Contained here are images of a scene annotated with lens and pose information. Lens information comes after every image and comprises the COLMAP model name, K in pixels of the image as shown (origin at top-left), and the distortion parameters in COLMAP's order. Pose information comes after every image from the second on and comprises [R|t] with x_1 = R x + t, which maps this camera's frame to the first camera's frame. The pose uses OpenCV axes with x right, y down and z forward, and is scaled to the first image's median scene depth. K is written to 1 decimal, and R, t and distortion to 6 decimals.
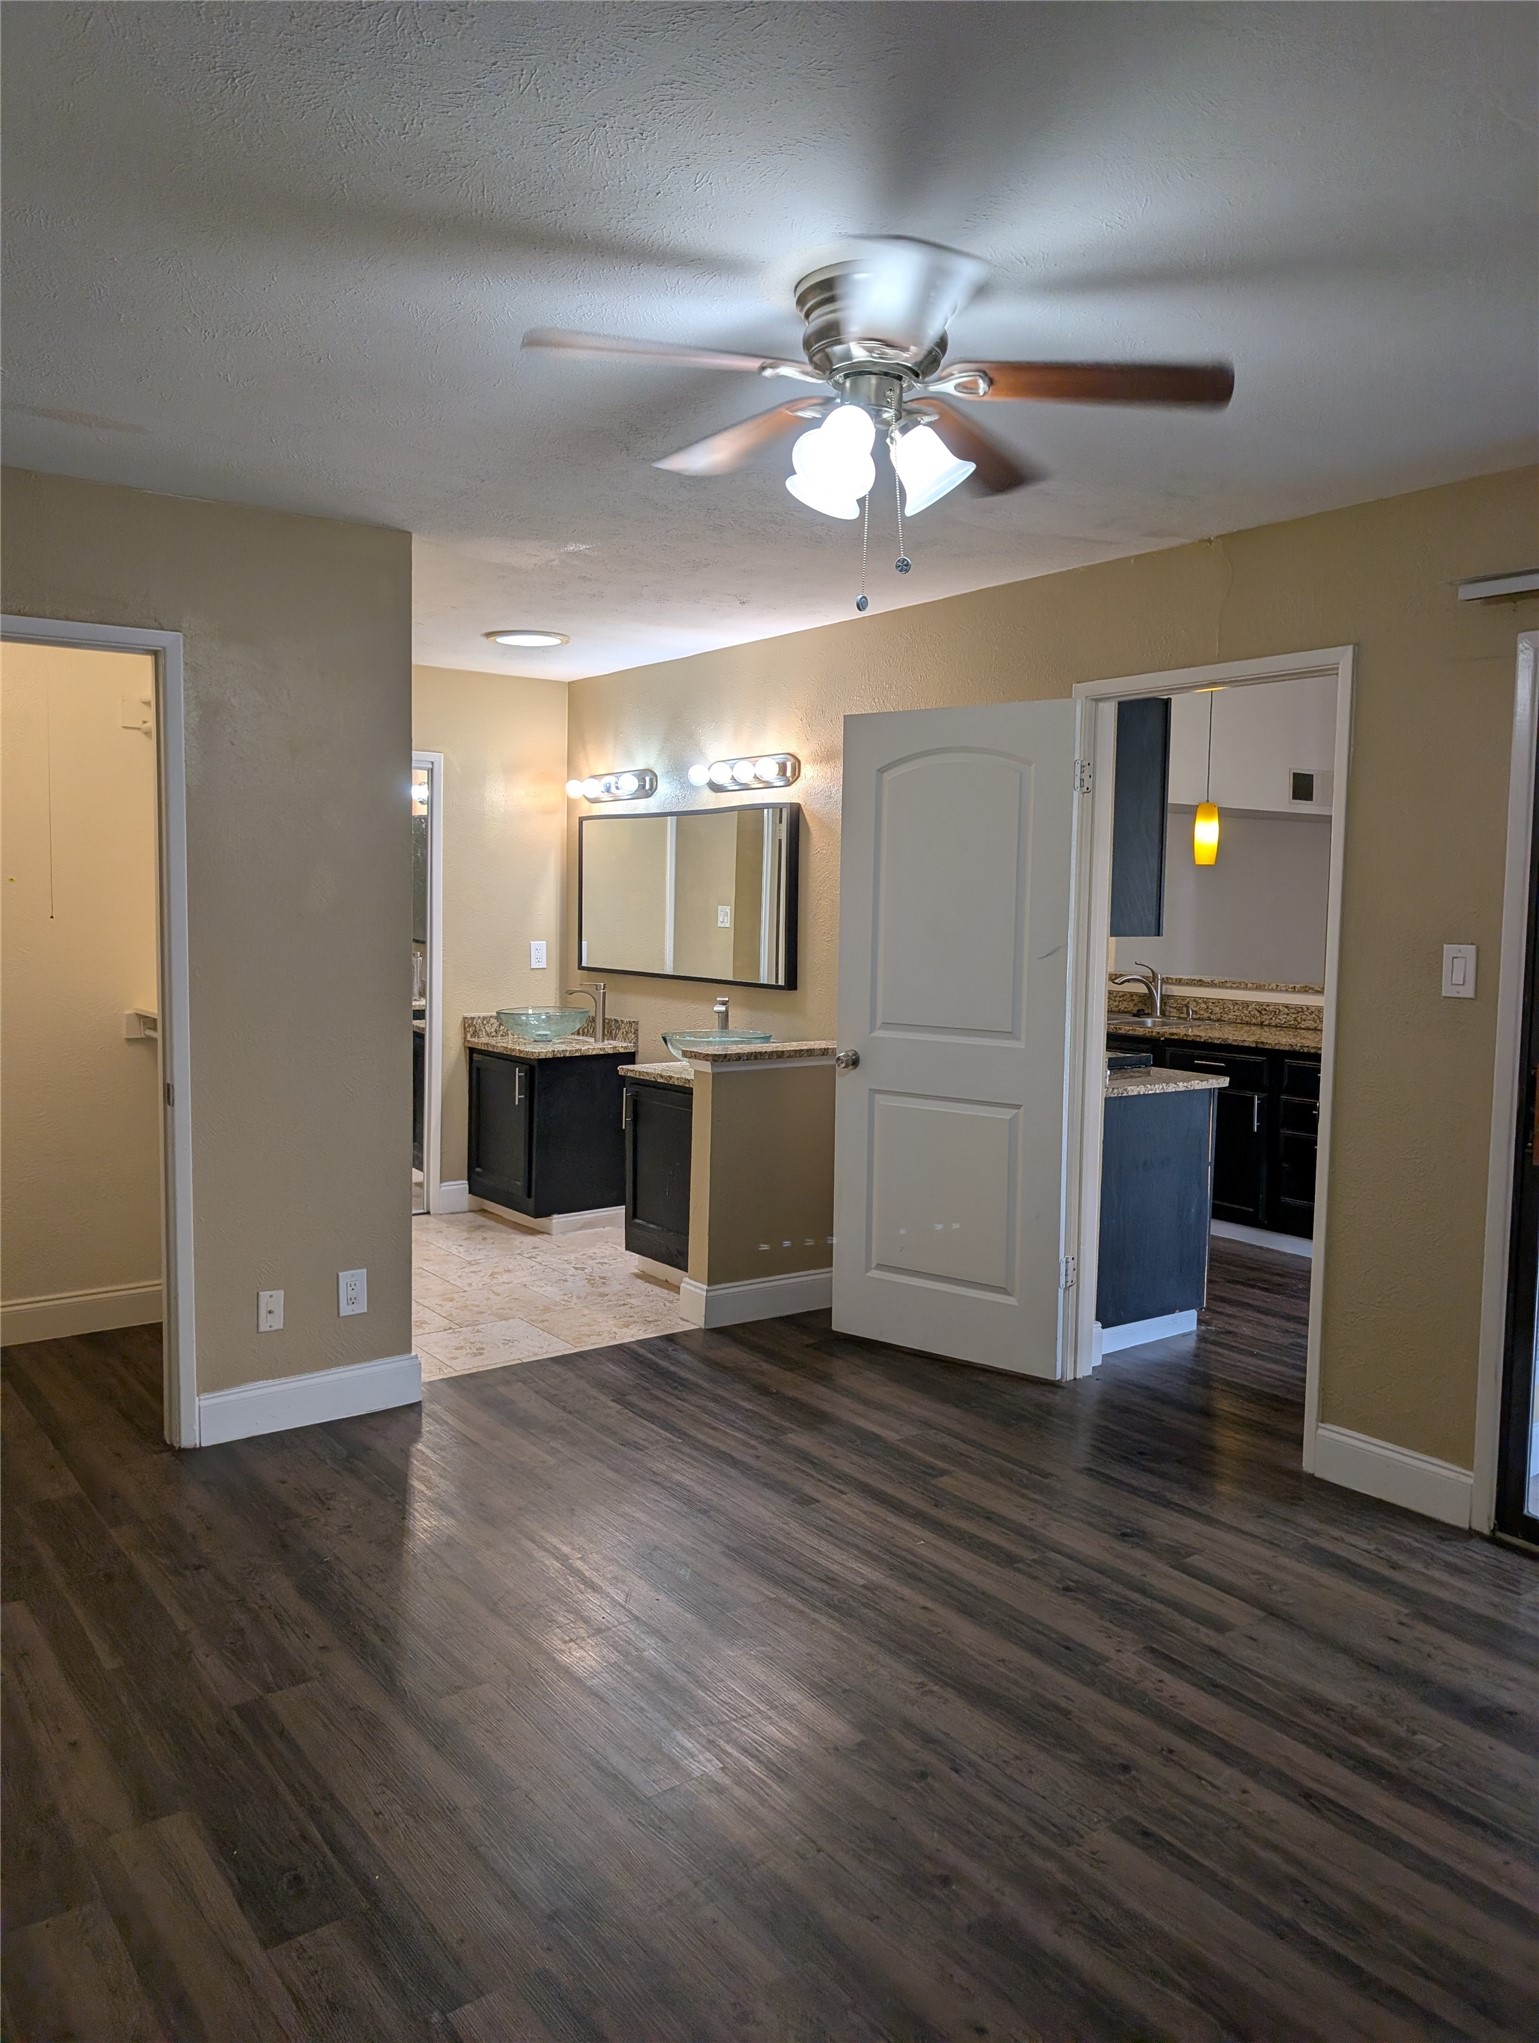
lens RADIAL K [[1492.4, 0, 814.3], [0, 1492.4, 1022.9], [0, 0, 1]] dist [0.071516, -0.081013]
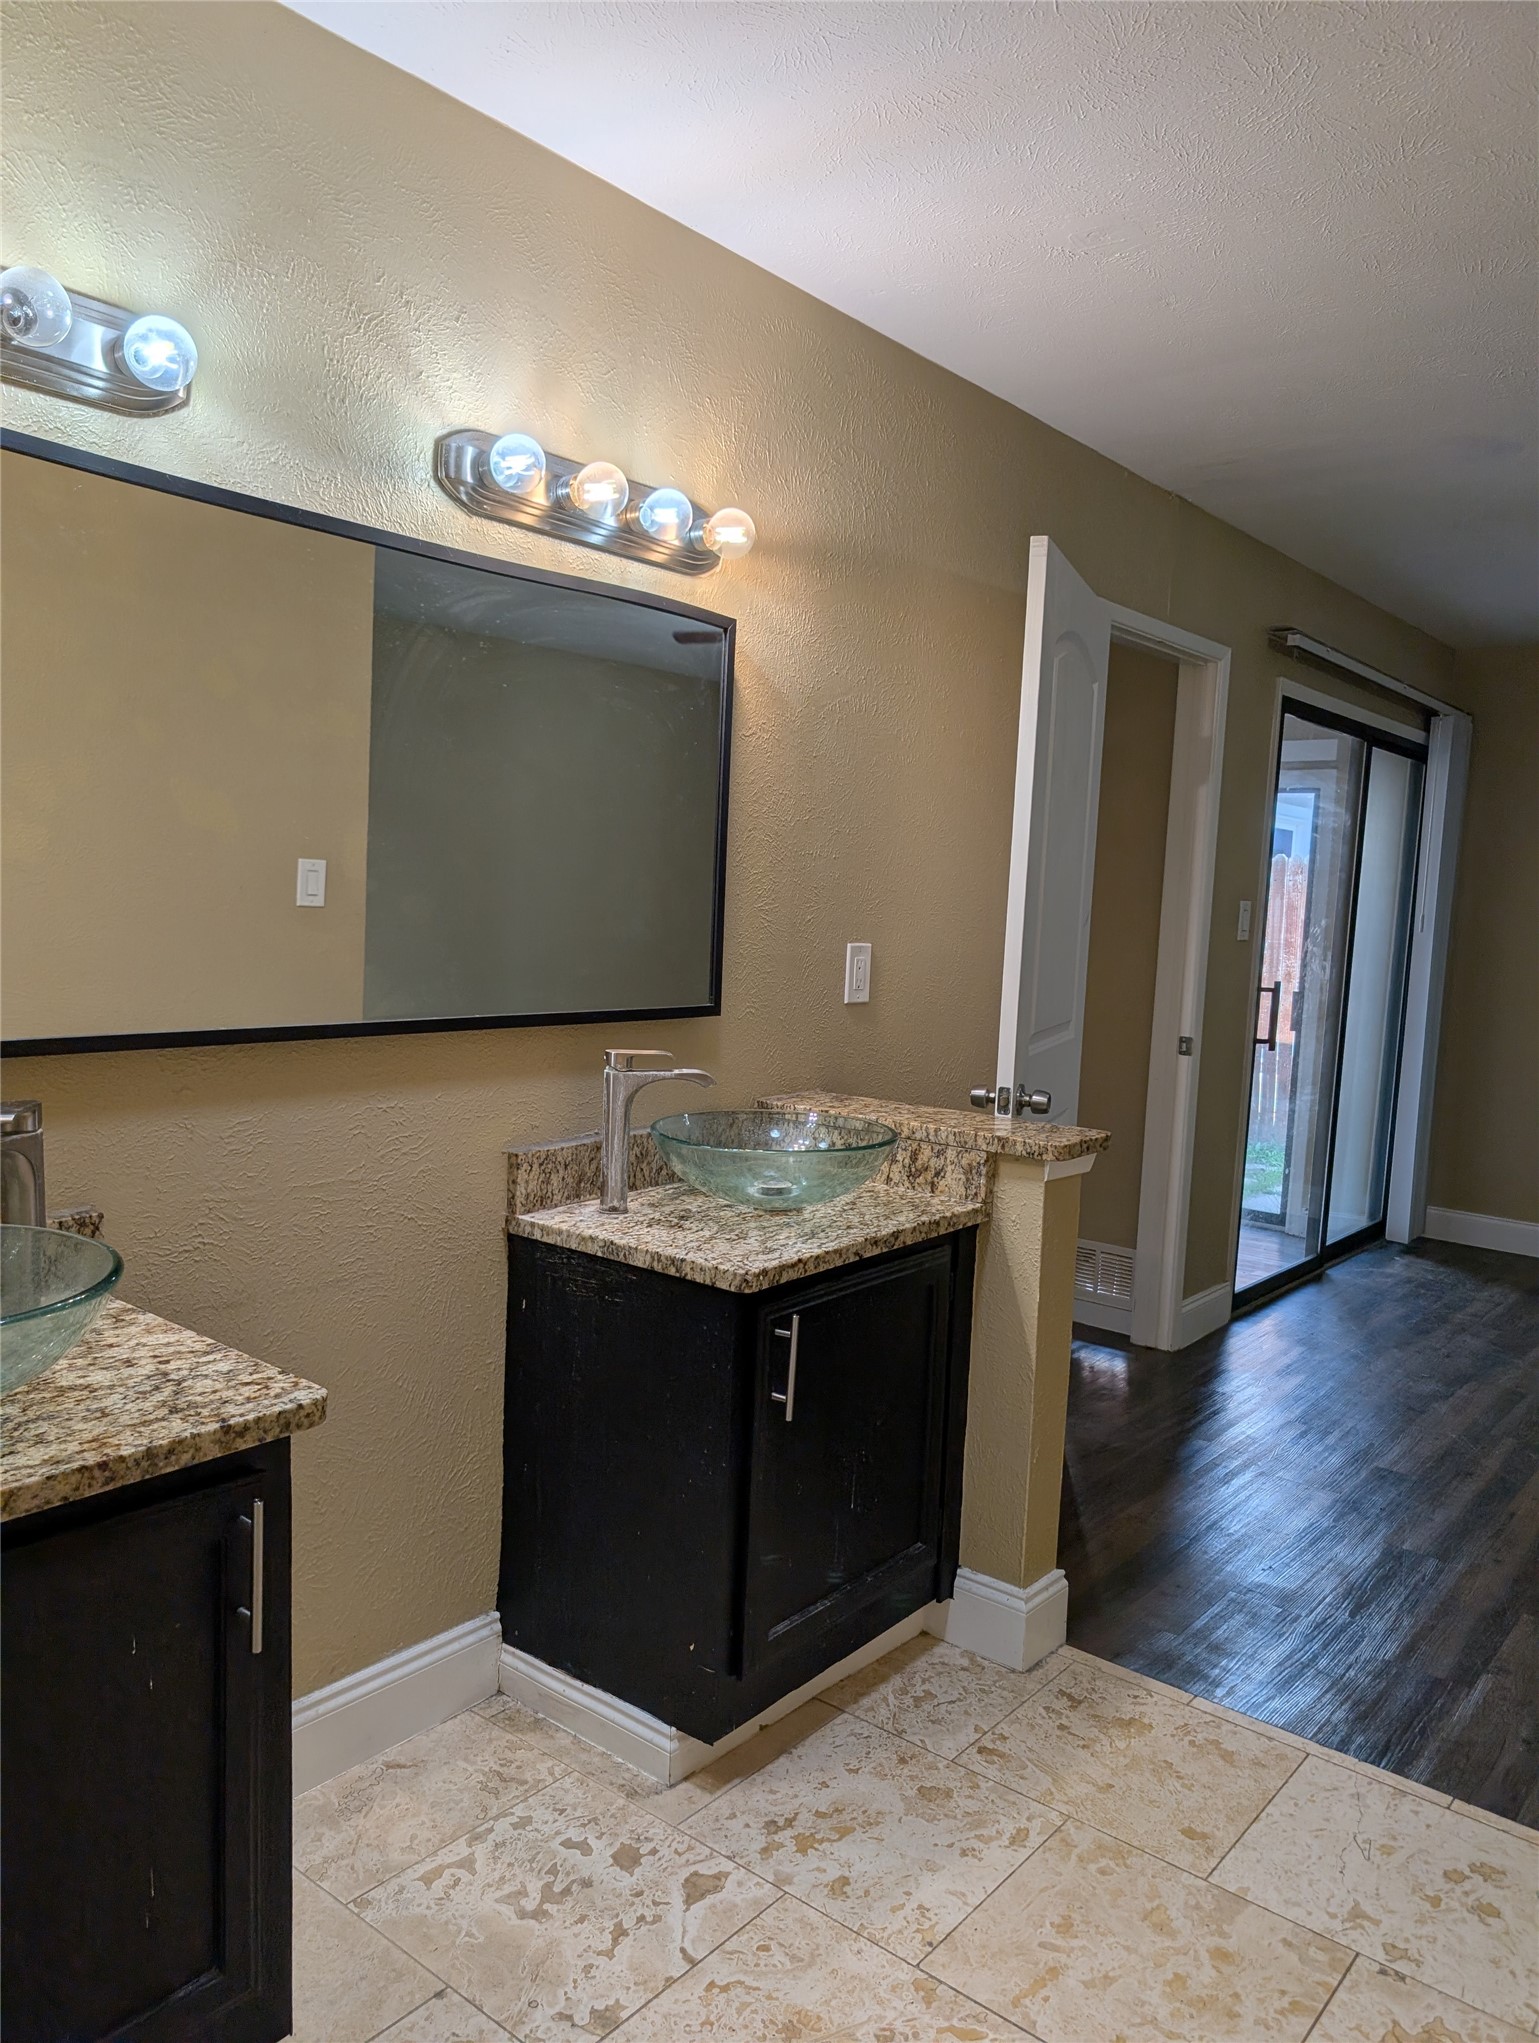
lens RADIAL K [[1475.7, 0, 774.8], [0, 1475.7, 1030.7], [0, 0, 1]] dist [0.006192, 0.005815]
pose [[-0.219166, -0.119207, 0.968378, -0.426359], [0.040323, 0.990554, 0.131063, -0.068184], [-0.974854, 0.067773, -0.212289, 0.953557]]
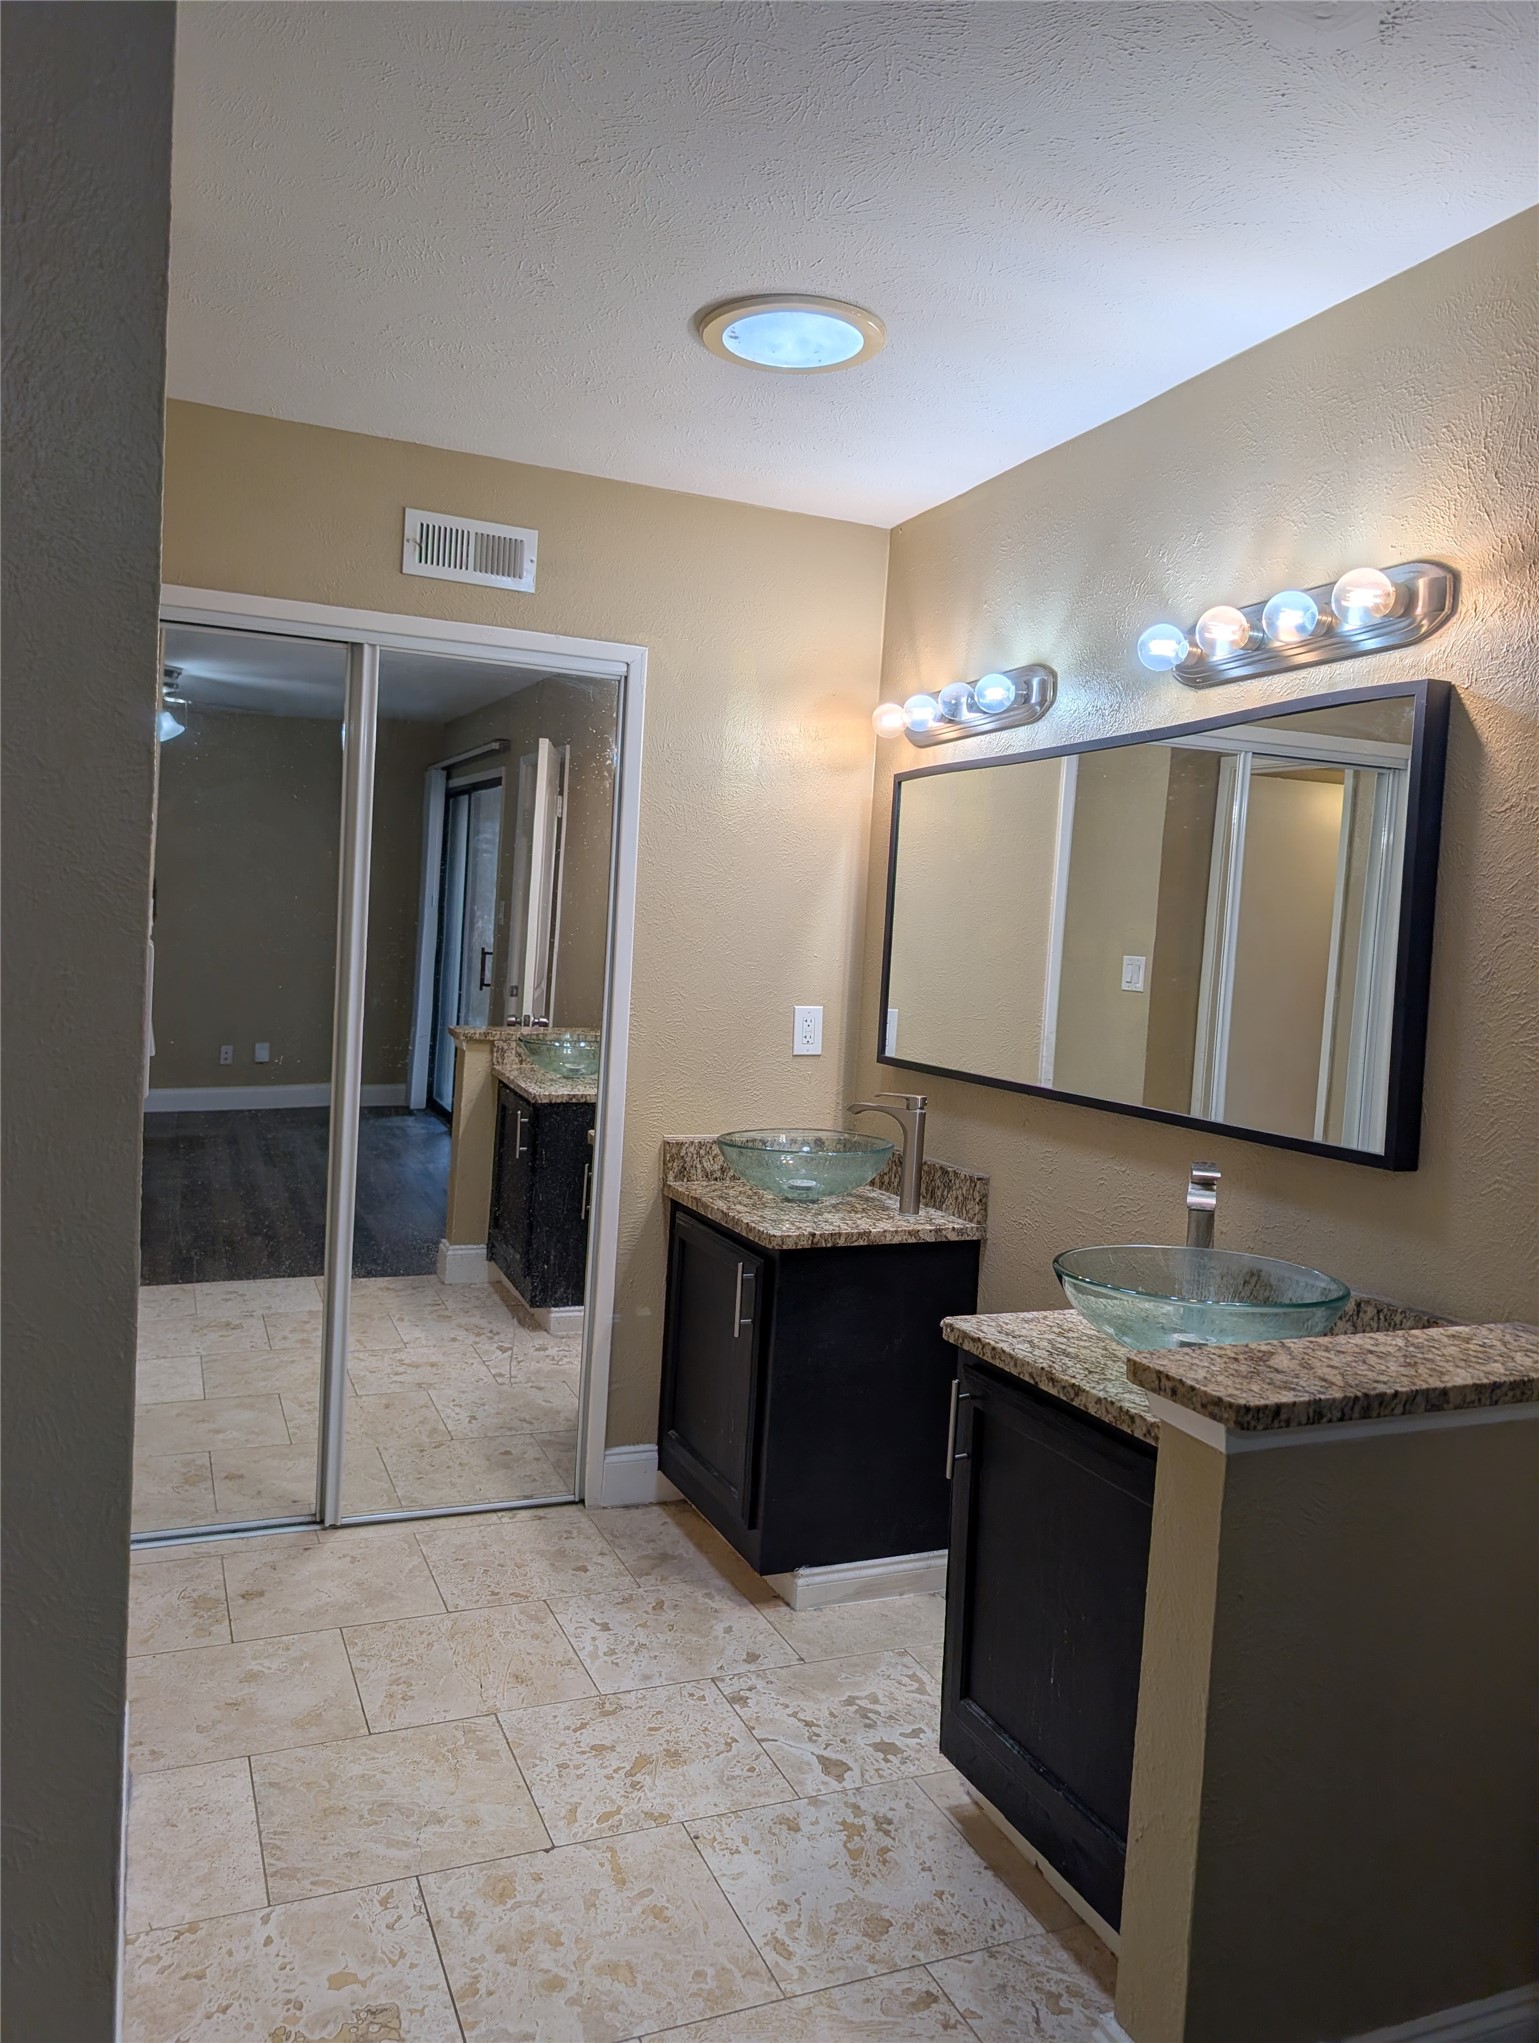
lens RADIAL K [[1506.4, 0, 769.5], [0, 1506.4, 1021.5], [0, 0, 1]] dist [0.072124, -0.003587]
pose [[0.966896, 0.045057, -0.251162, -0.066513], [-0.054032, 0.998119, -0.028952, -0.034982], [0.249386, 0.041564, 0.967512, 0.508440]]
